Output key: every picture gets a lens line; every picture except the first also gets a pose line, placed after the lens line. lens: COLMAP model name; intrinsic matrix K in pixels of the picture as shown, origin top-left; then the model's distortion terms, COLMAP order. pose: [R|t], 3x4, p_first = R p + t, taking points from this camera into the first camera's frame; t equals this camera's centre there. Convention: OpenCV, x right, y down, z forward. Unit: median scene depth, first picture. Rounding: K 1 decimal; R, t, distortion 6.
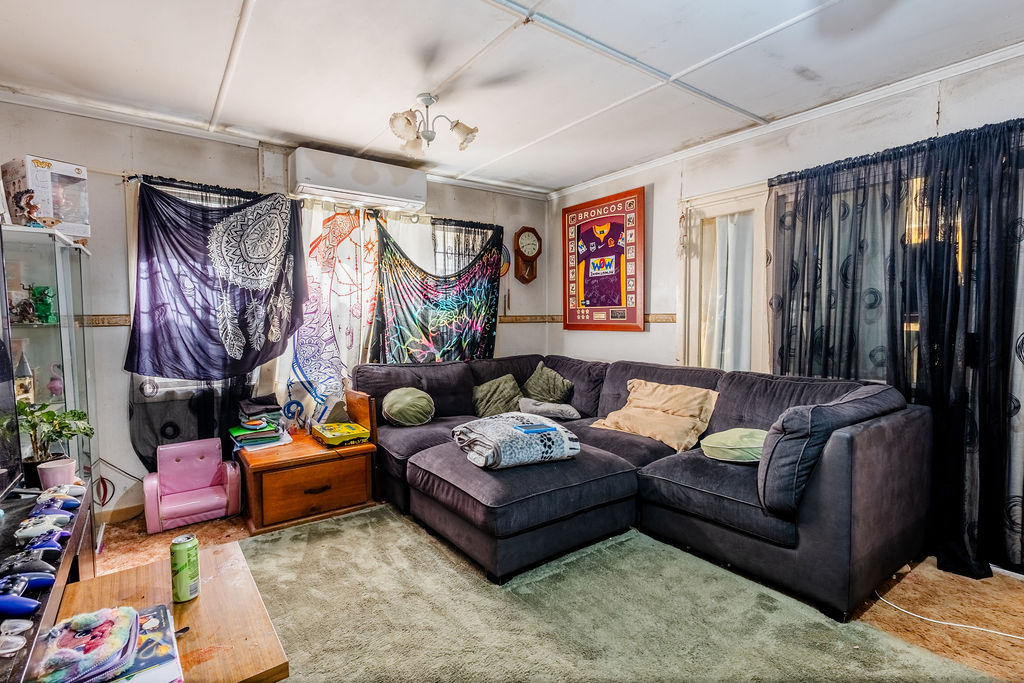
lens RADIAL K [[475.3, 0, 509.6], [0, 475.3, 344.1], [0, 0, 1]] dist [0.006095, -0.000417]
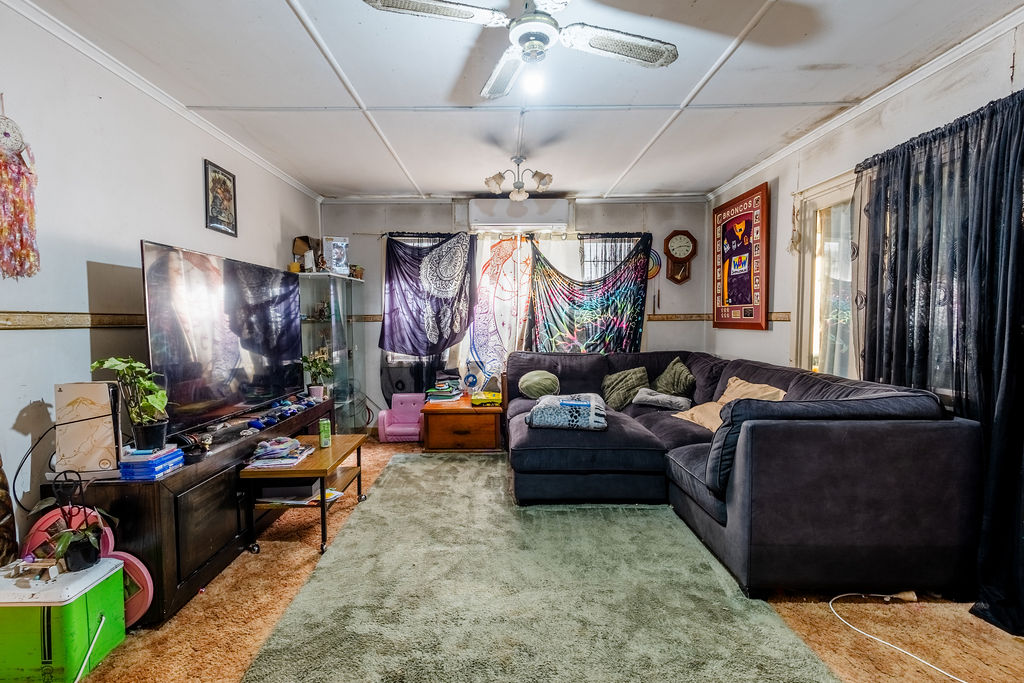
lens RADIAL K [[475.3, 0, 511.6], [0, 475.3, 342.8], [0, 0, 1]] dist [0.006095, -0.000417]
pose [[0.820817, 0.031345, -0.570331, 0.506319], [-0.029453, 0.999487, 0.012543, 0.002619], [0.570432, 0.006503, 0.821319, -0.120247]]
